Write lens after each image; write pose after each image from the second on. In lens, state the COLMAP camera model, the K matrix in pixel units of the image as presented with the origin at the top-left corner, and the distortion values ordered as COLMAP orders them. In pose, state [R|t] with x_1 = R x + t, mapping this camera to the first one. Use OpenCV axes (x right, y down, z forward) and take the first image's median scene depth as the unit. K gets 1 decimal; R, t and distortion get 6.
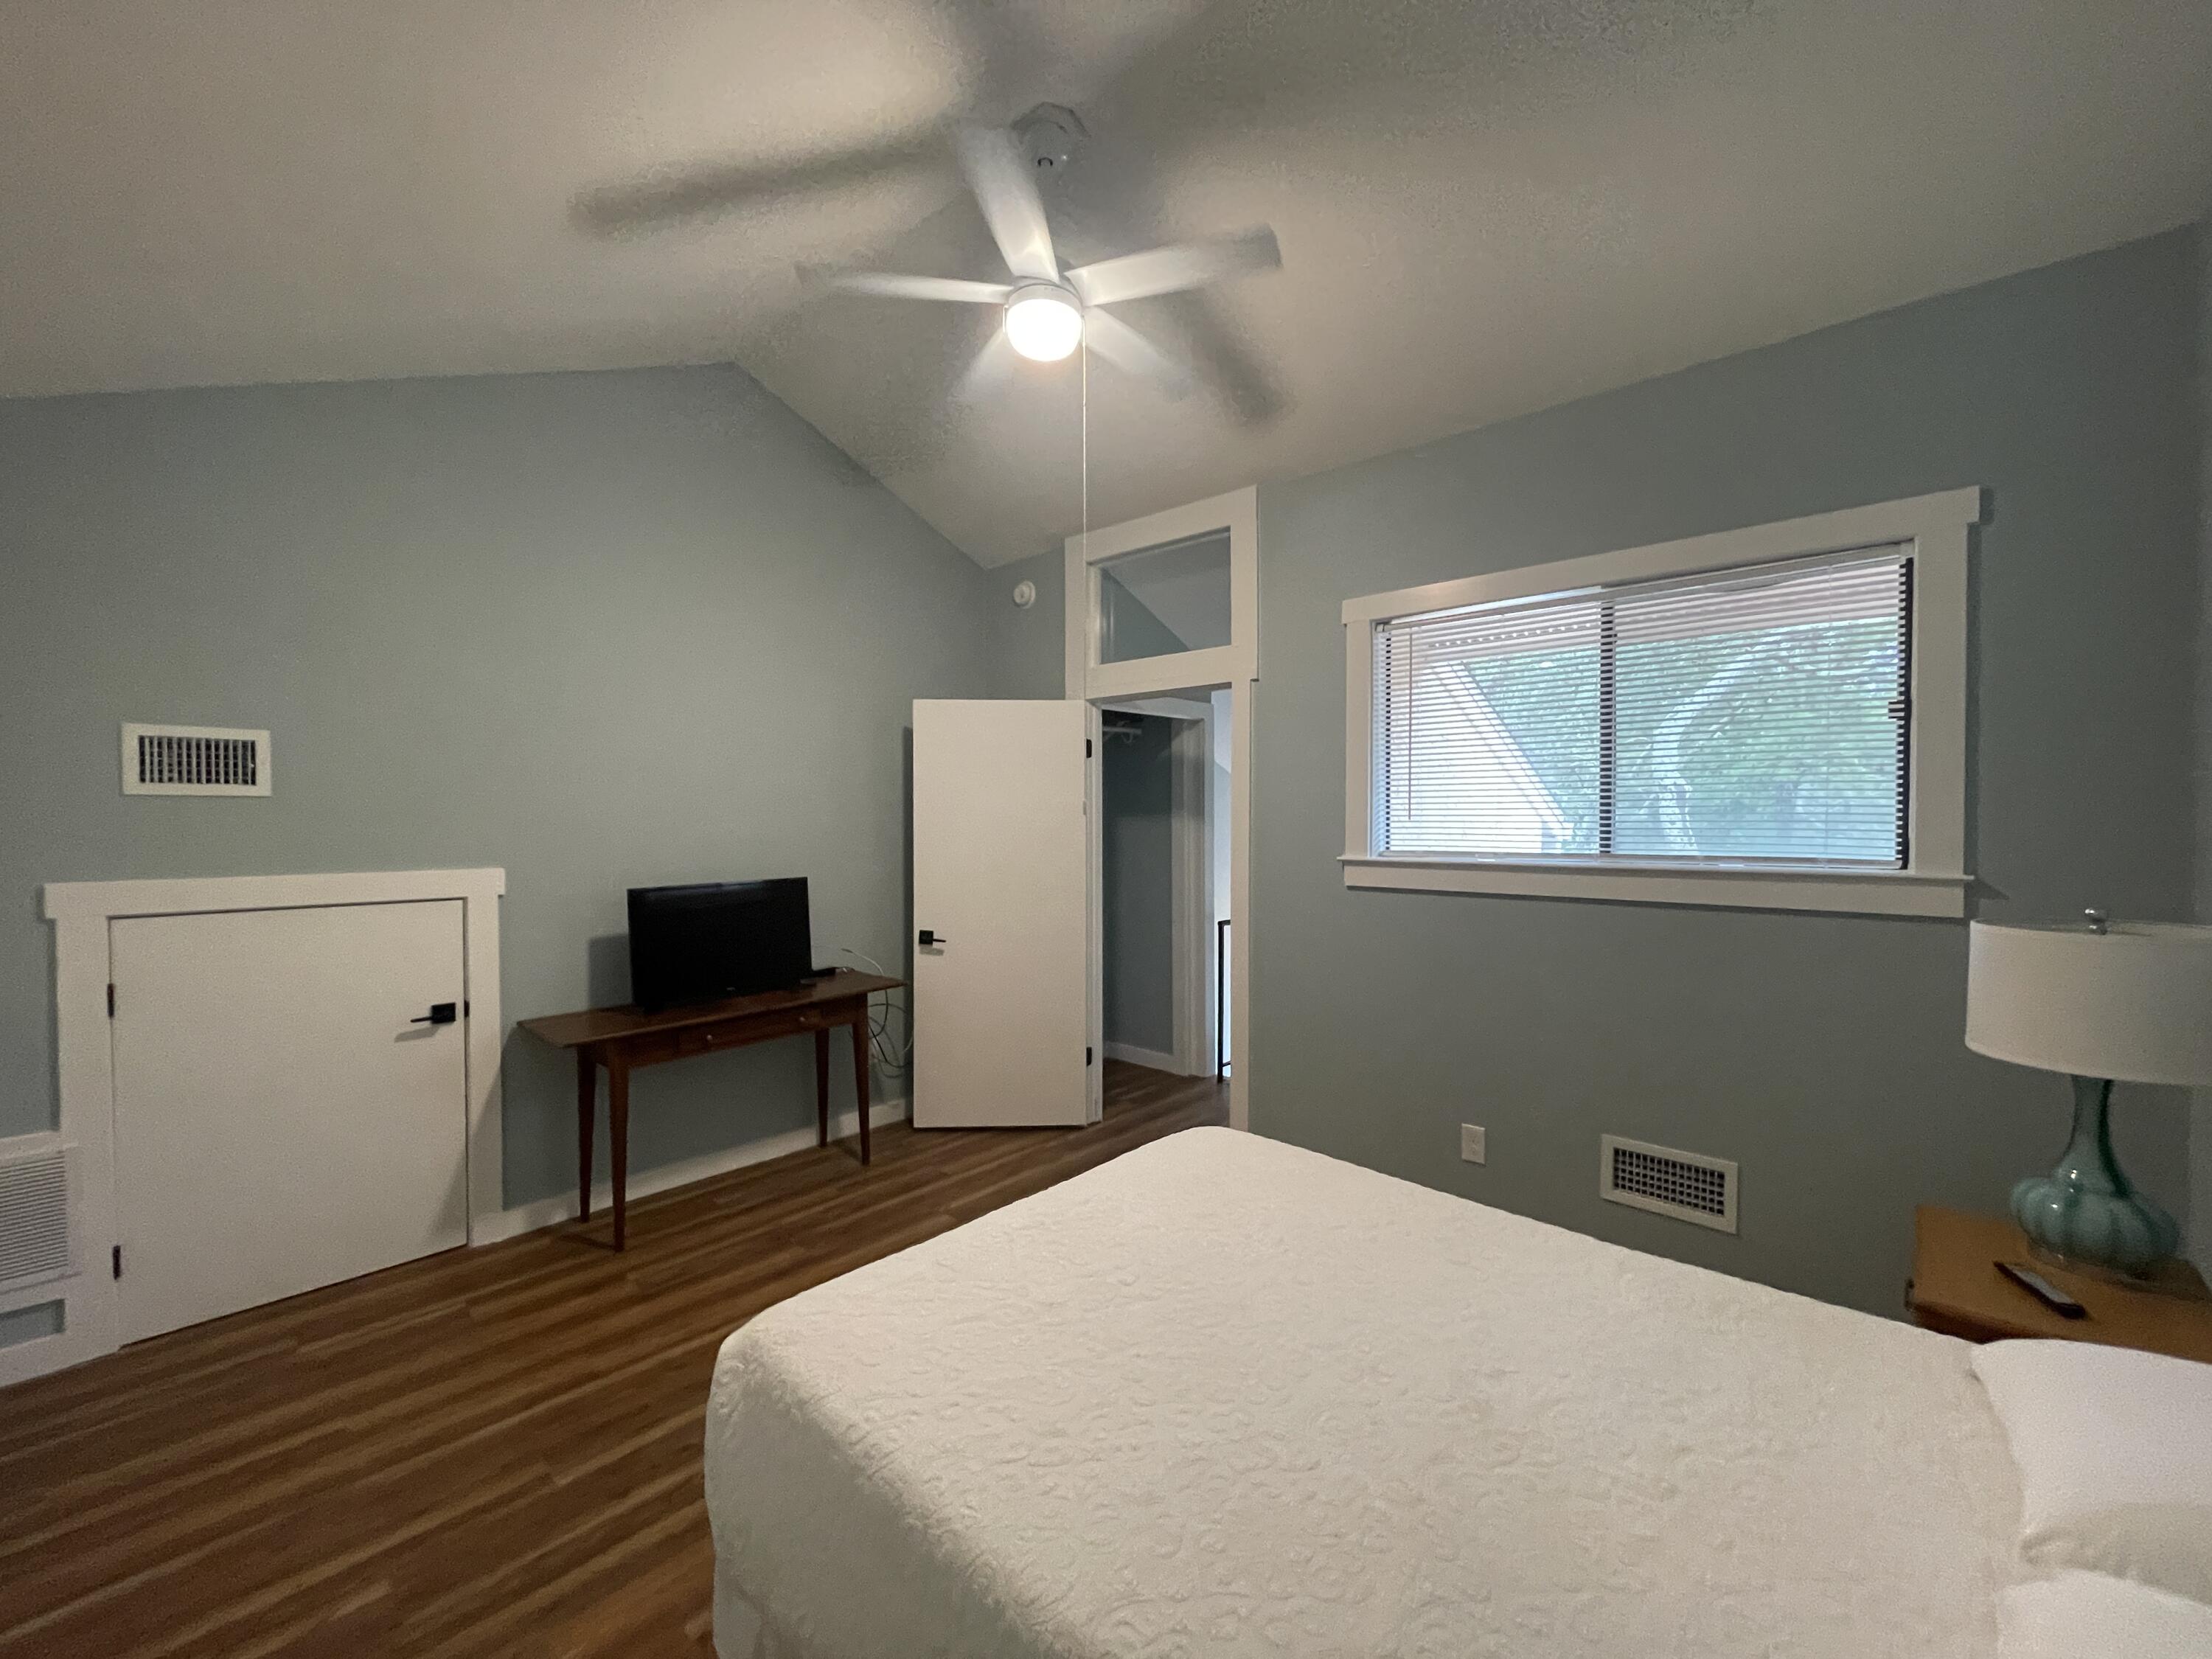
lens RADIAL K [[894.0, 0, 1109.1], [0, 894.0, 829.9], [0, 0, 1]] dist [0.000082, 0.000009]
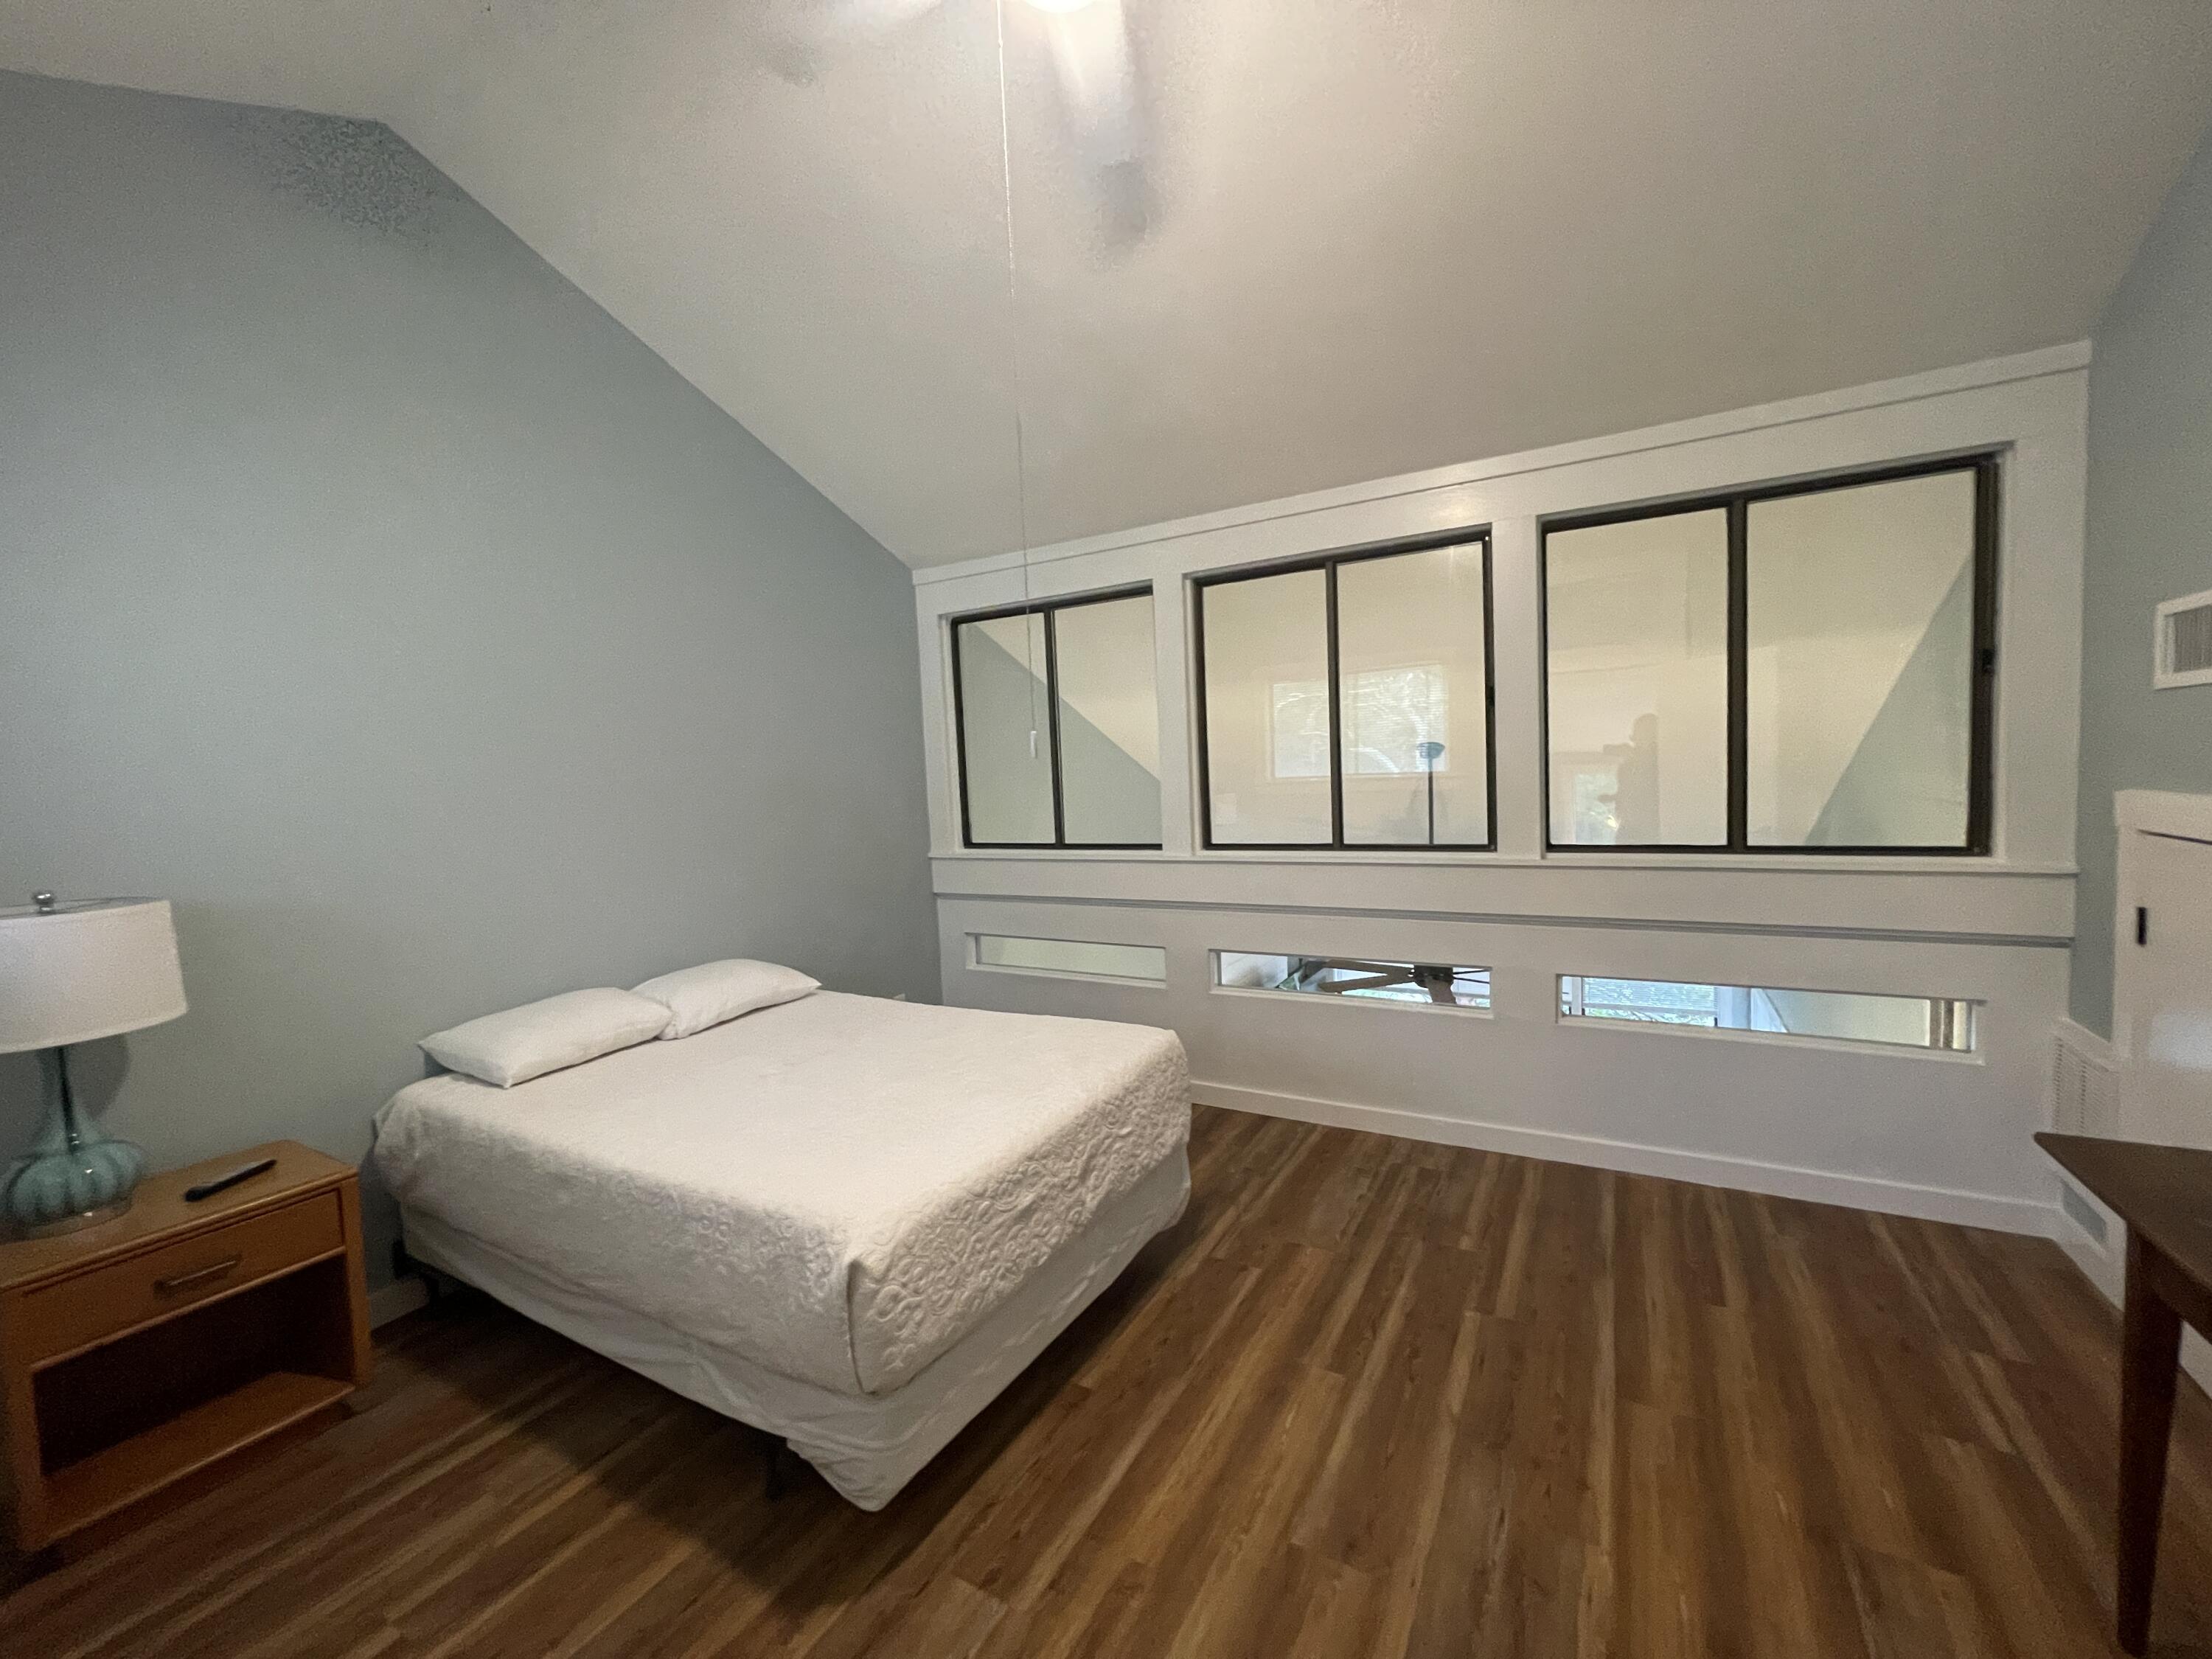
lens RADIAL K [[894.0, 0, 1104.7], [0, 894.0, 829.0], [0, 0, 1]] dist [0.000082, 0.000009]
pose [[-0.977623, 0.052451, -0.203720, 0.053608], [0.038844, 0.996774, 0.070233, -0.004838], [0.206746, 0.060748, -0.976507, 1.705916]]
